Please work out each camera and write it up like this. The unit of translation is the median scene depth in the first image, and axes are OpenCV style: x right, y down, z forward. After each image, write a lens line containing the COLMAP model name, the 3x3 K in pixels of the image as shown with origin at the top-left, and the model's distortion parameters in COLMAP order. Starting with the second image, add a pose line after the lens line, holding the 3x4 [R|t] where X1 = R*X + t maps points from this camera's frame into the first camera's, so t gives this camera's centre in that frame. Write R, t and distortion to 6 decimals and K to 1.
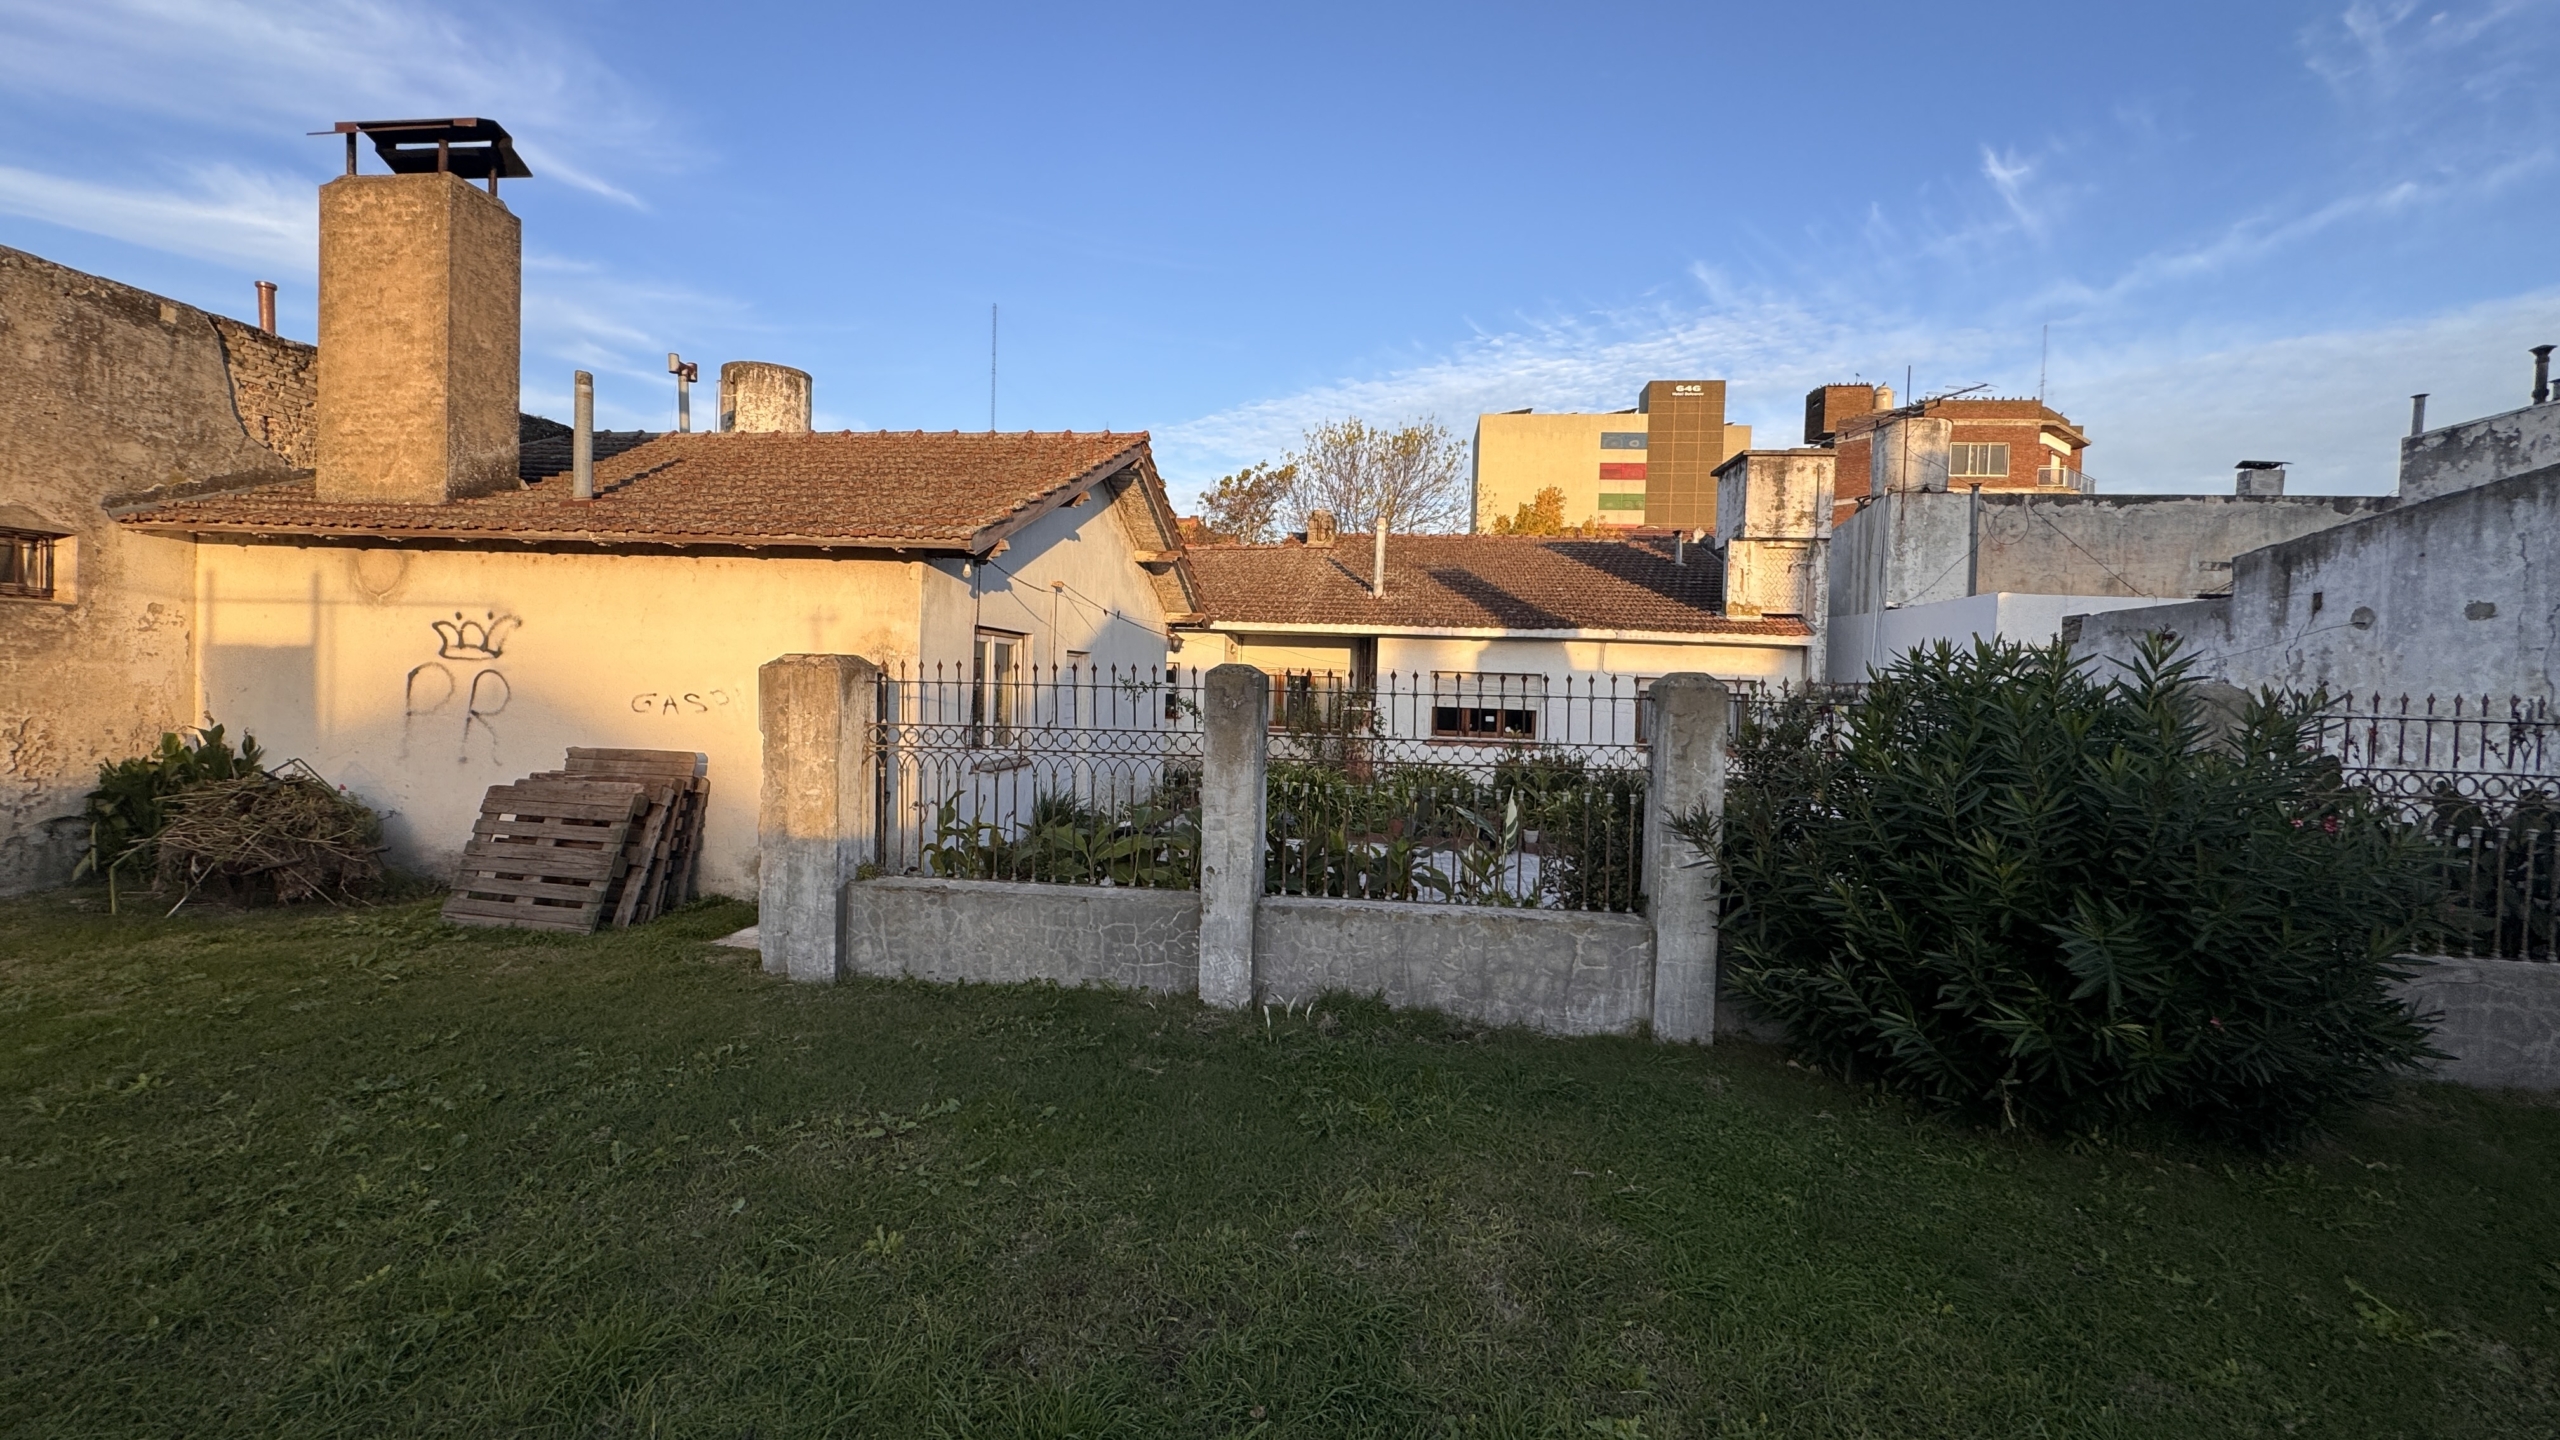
lens RADIAL K [[1011.2, 0, 1271.4], [0, 1011.2, 718.4], [0, 0, 1]] dist [-0.006953, 0.000346]
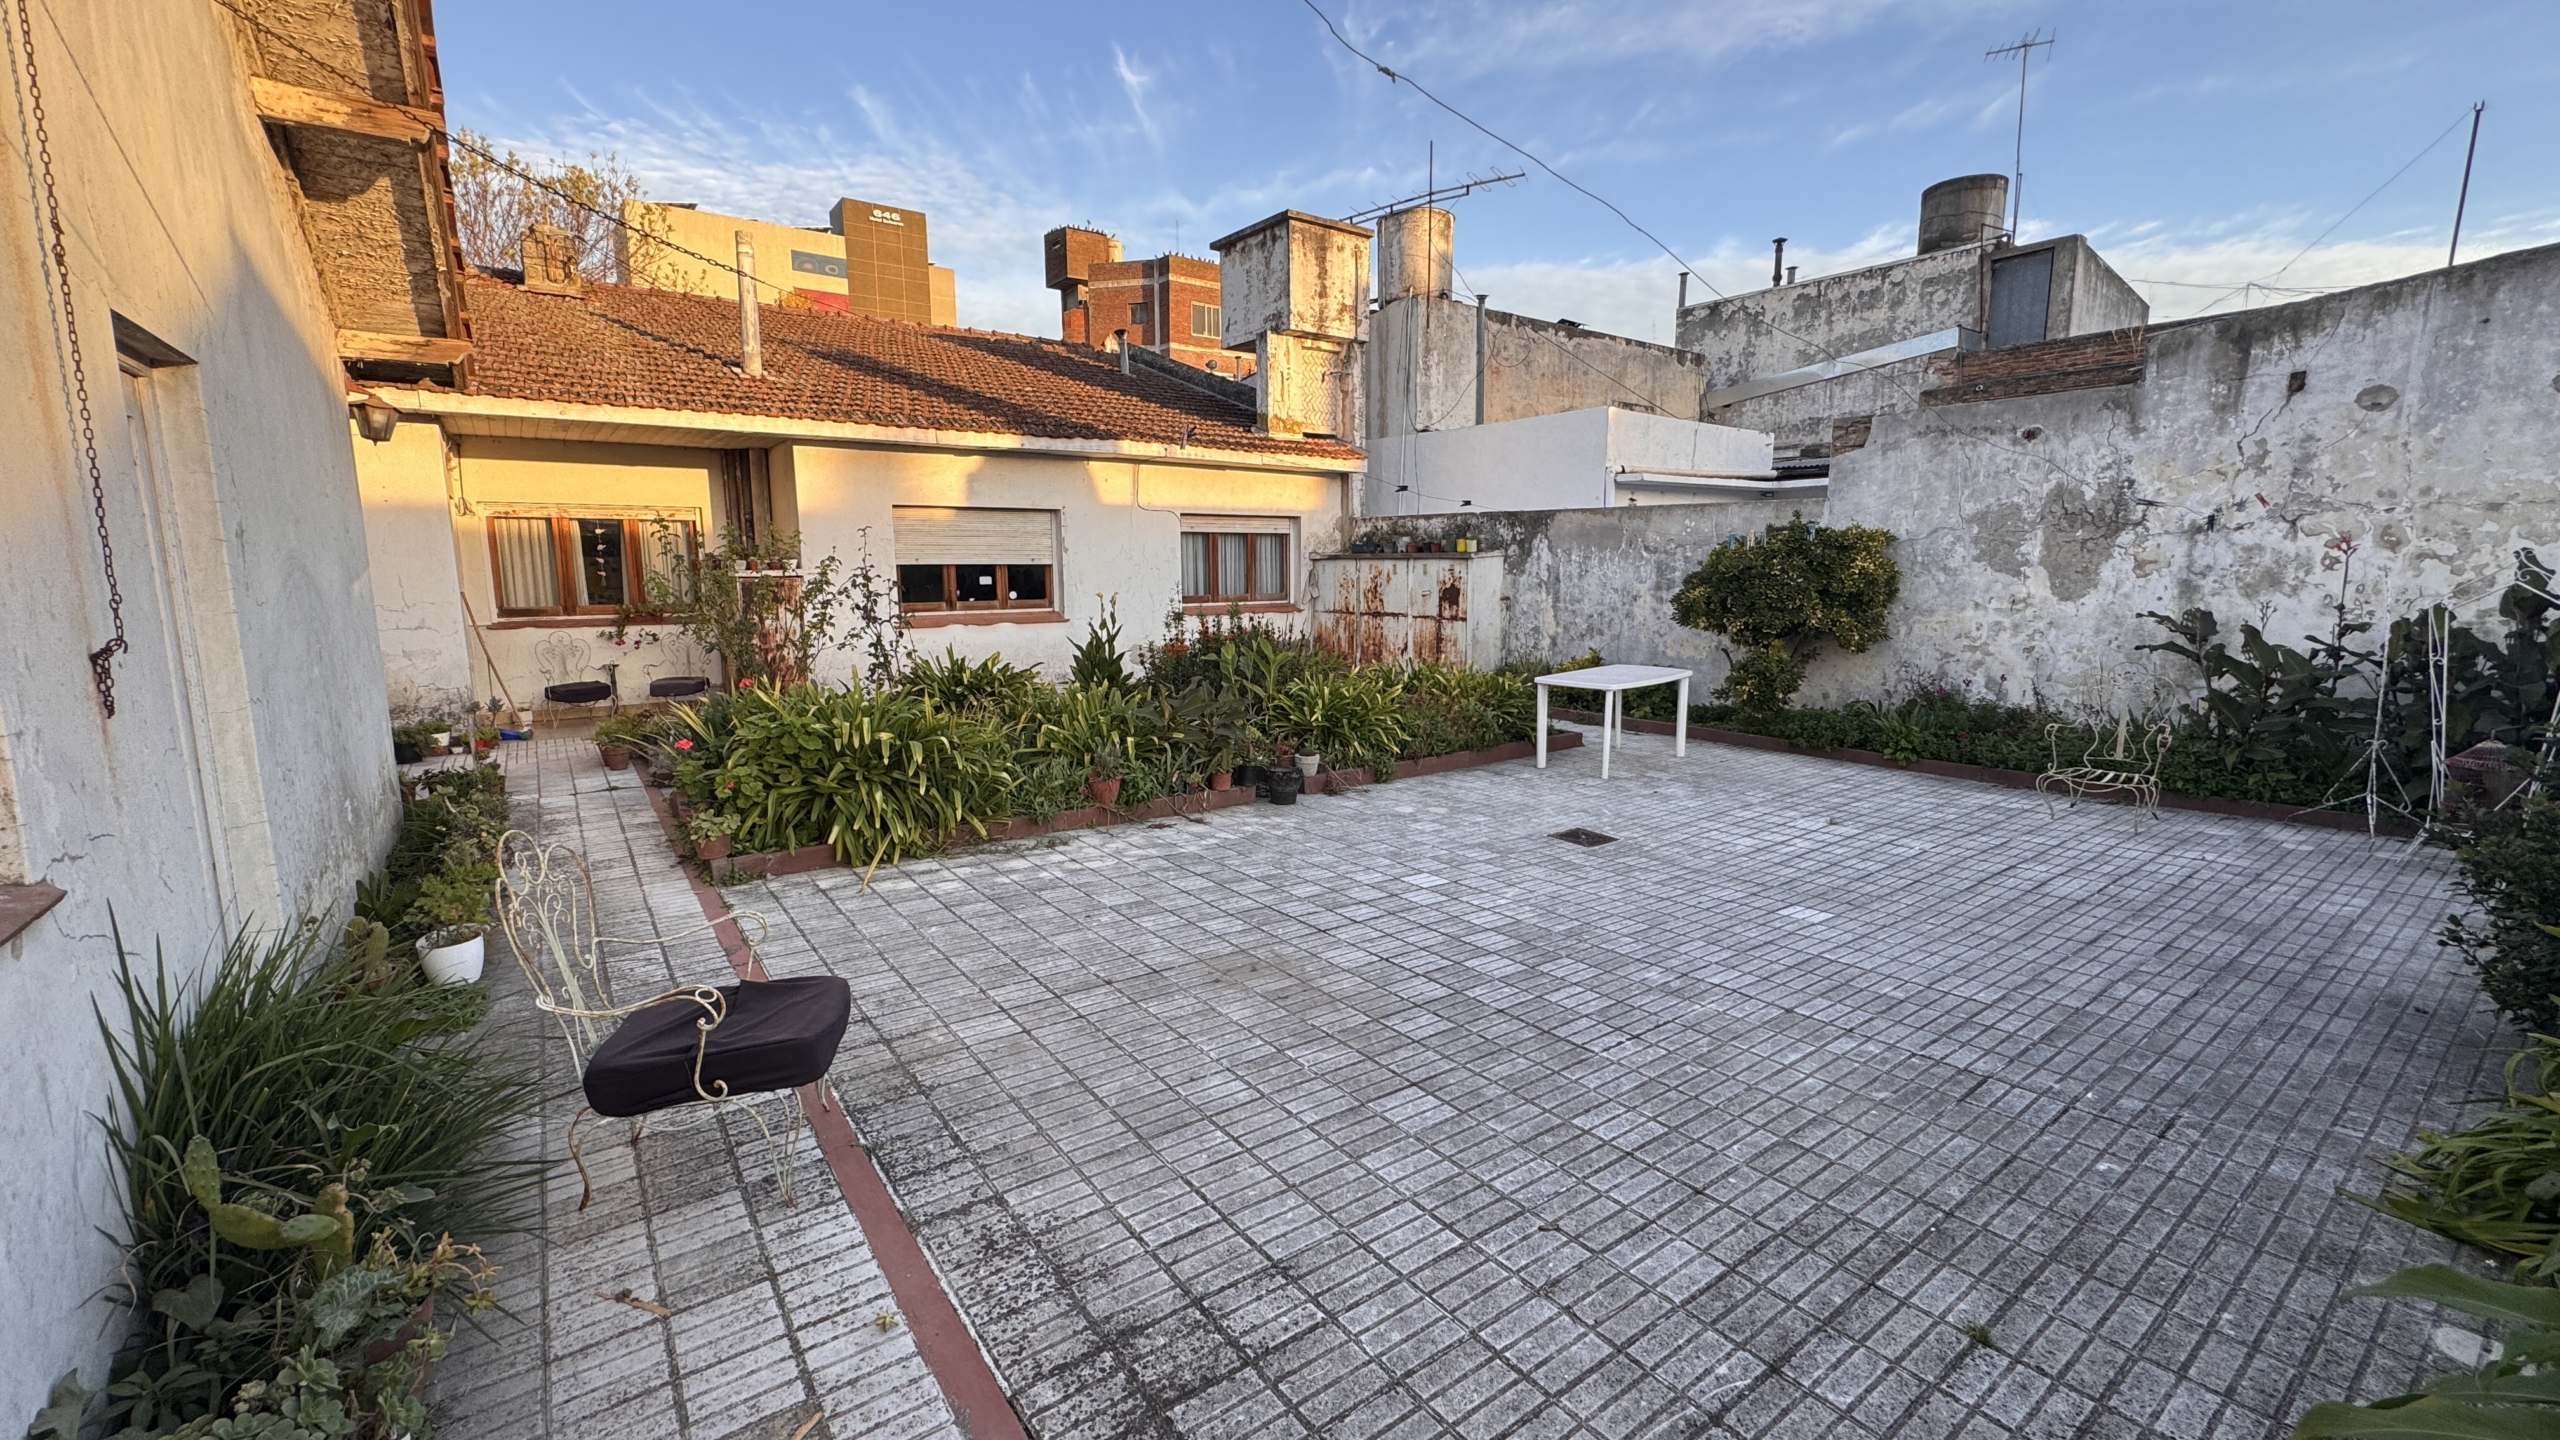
lens RADIAL K [[1011.2, 0, 1292.2], [0, 1011.2, 715.7], [0, 0, 1]] dist [-0.006953, 0.000346]
pose [[0.719861, -0.140314, 0.679789, -0.101642], [0.050053, 0.987299, 0.150783, -0.001504], [-0.692312, -0.074517, 0.717741, 0.403770]]
